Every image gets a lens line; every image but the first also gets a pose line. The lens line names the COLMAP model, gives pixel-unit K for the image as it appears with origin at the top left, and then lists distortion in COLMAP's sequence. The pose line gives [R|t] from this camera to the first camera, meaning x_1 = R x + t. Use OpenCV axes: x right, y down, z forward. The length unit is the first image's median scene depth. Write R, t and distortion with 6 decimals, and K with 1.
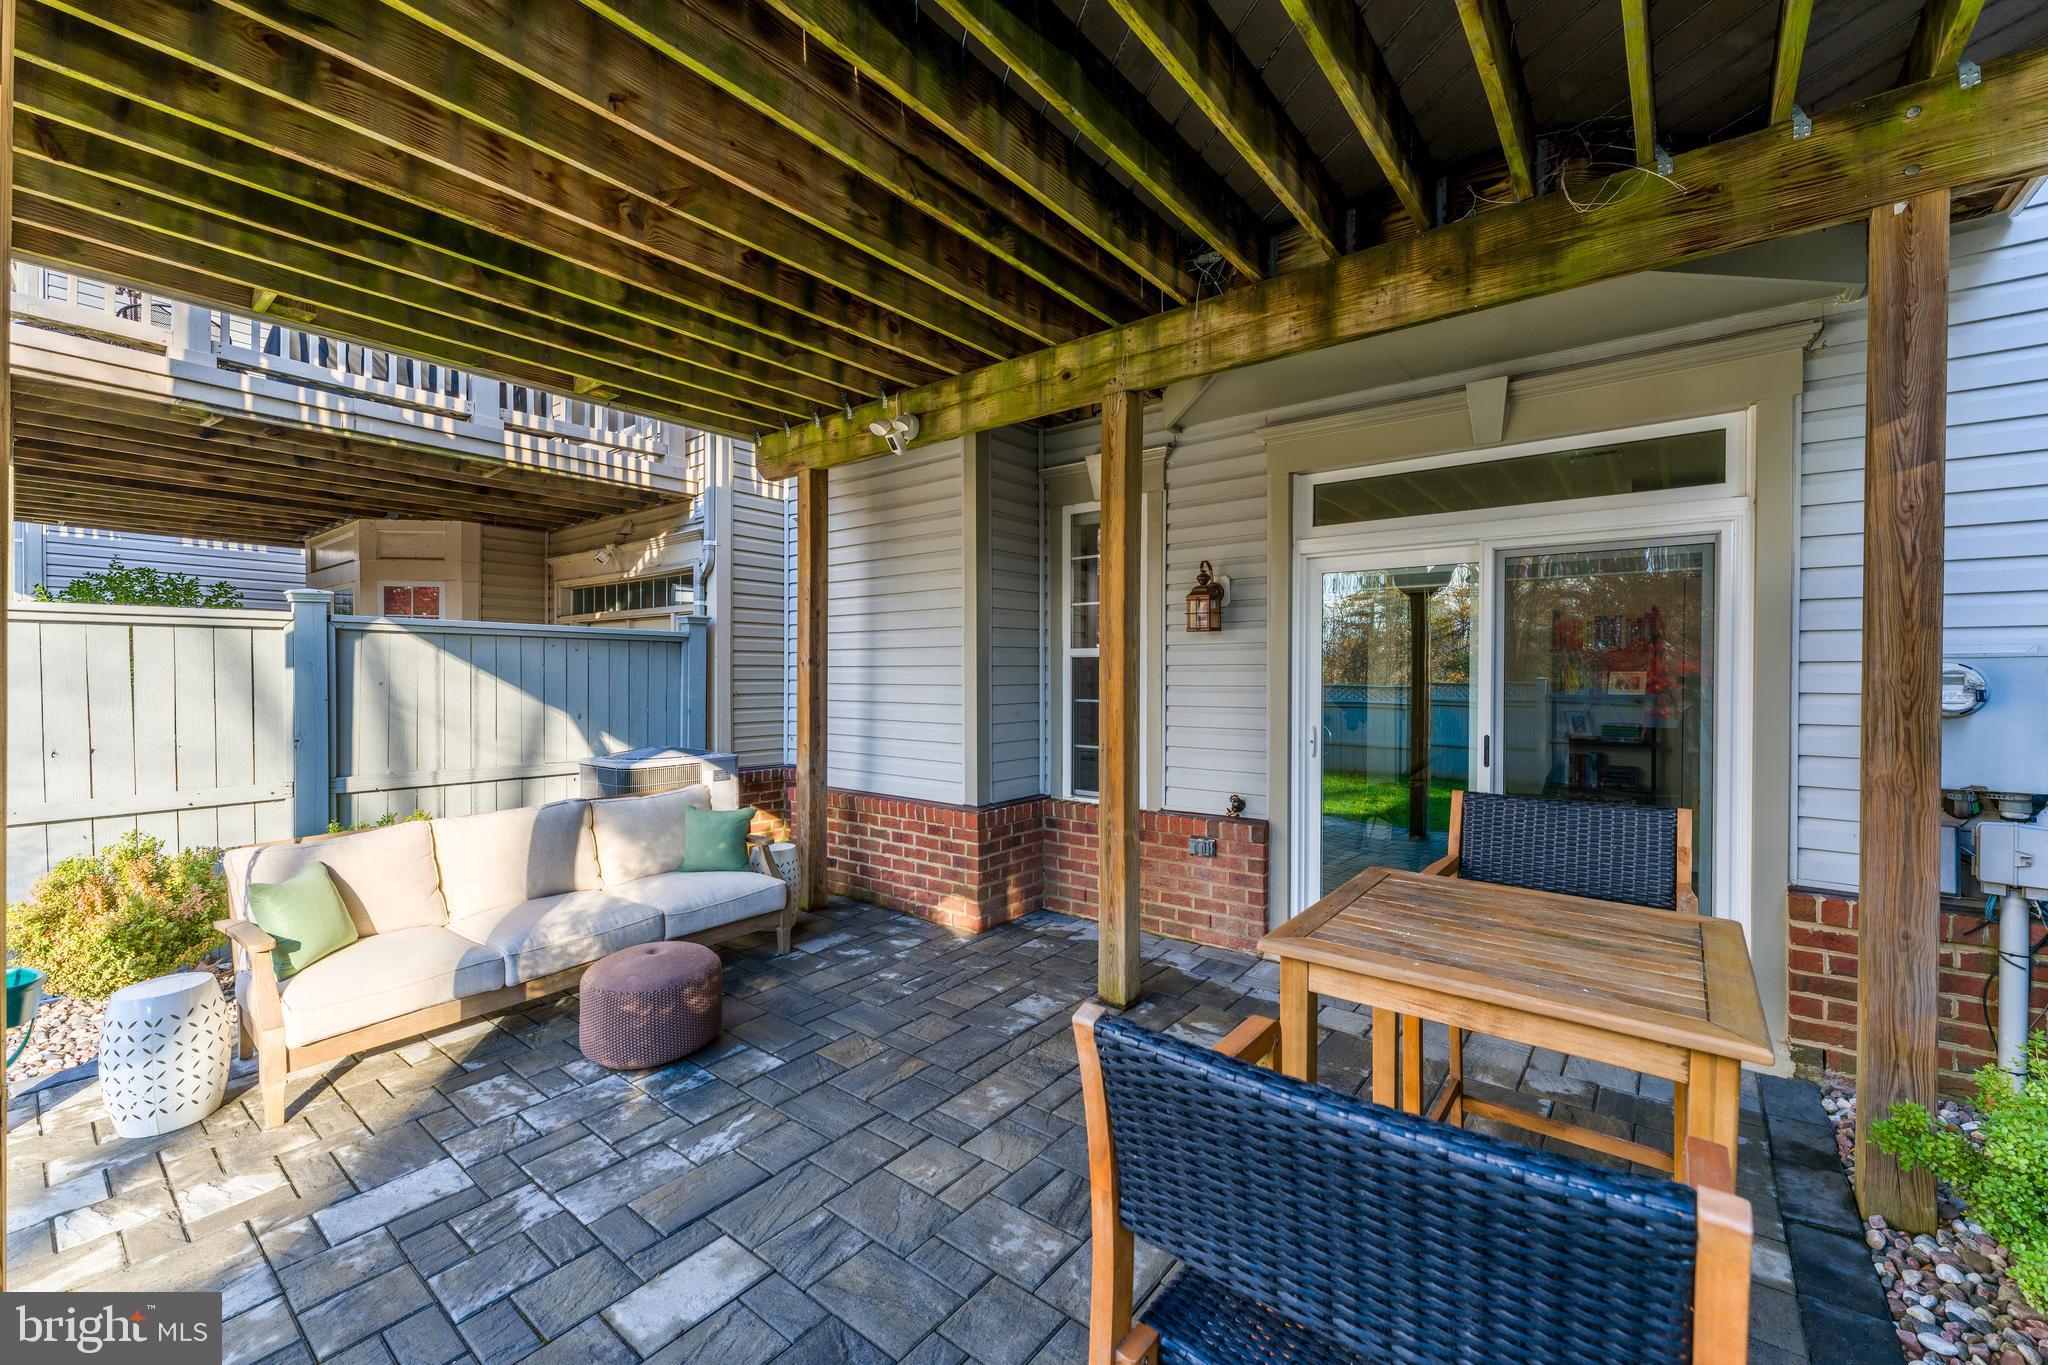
lens RADIAL K [[822.6, 0, 1031.8], [0, 822.6, 674.5], [0, 0, 1]] dist [0.000393, 0.000107]
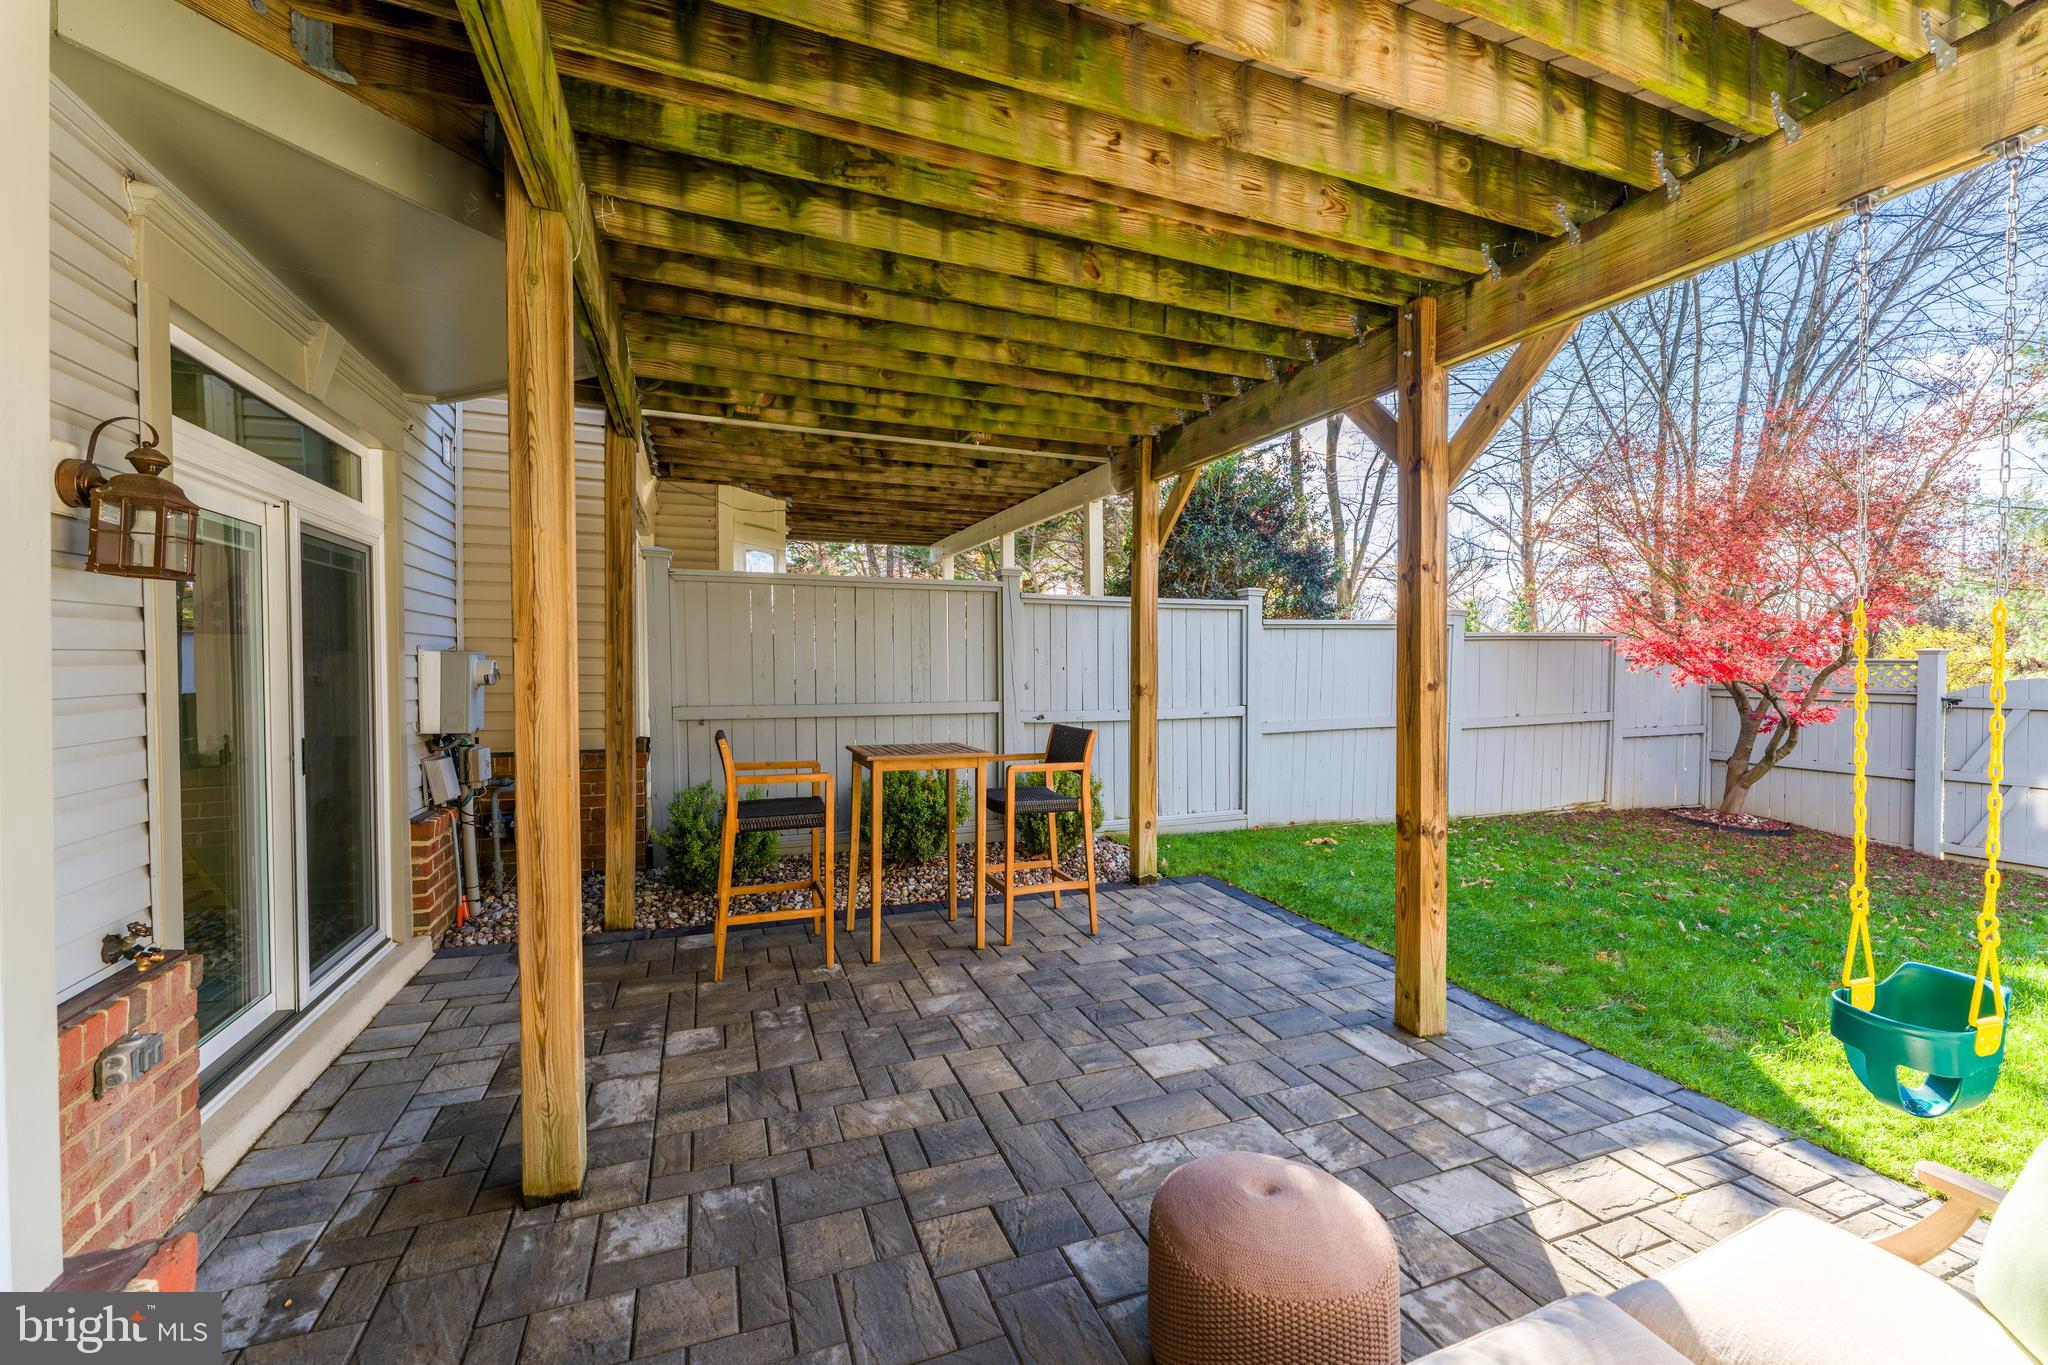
lens RADIAL K [[823.5, 0, 1031.2], [0, 823.5, 668.1], [0, 0, 1]] dist [0.003588, -0.000384]
pose [[-0.865709, -0.009703, 0.500454, -0.542192], [-0.004517, 0.999923, 0.011572, -0.011319], [-0.500527, 0.007758, -0.865686, 1.413414]]
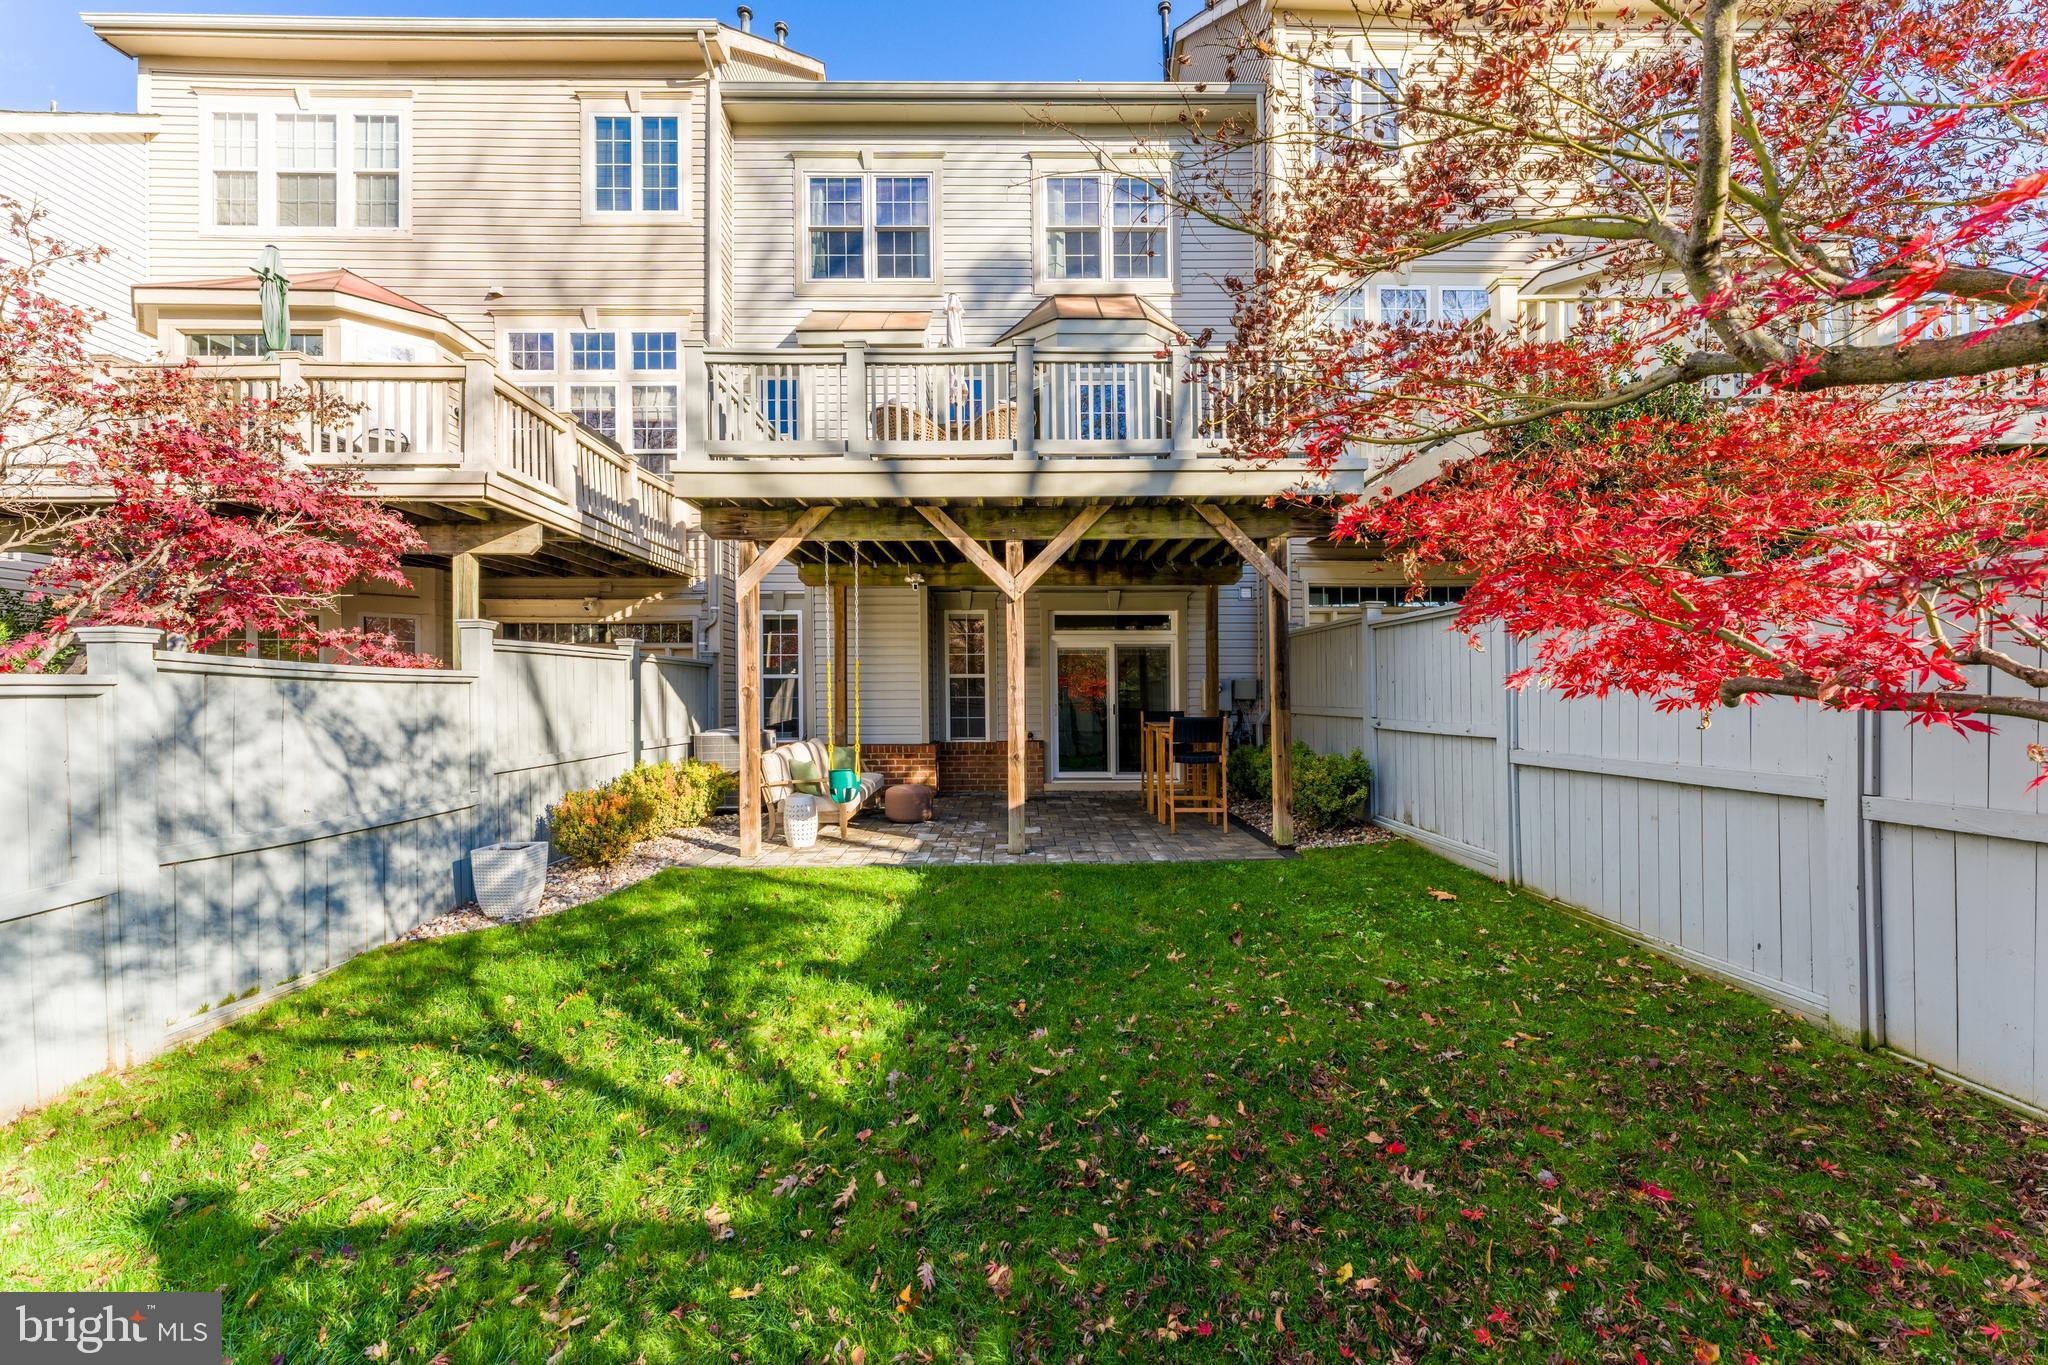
lens RADIAL K [[818.8, 0, 1018.6], [0, 818.8, 696.8], [0, 0, 1]] dist [0.000853, -0.000074]
pose [[0.770323, -0.003759, 0.637643, -1.747911], [0.008525, 0.999954, -0.004403, 0.059876], [-0.637597, 0.008828, 0.770319, -1.192301]]
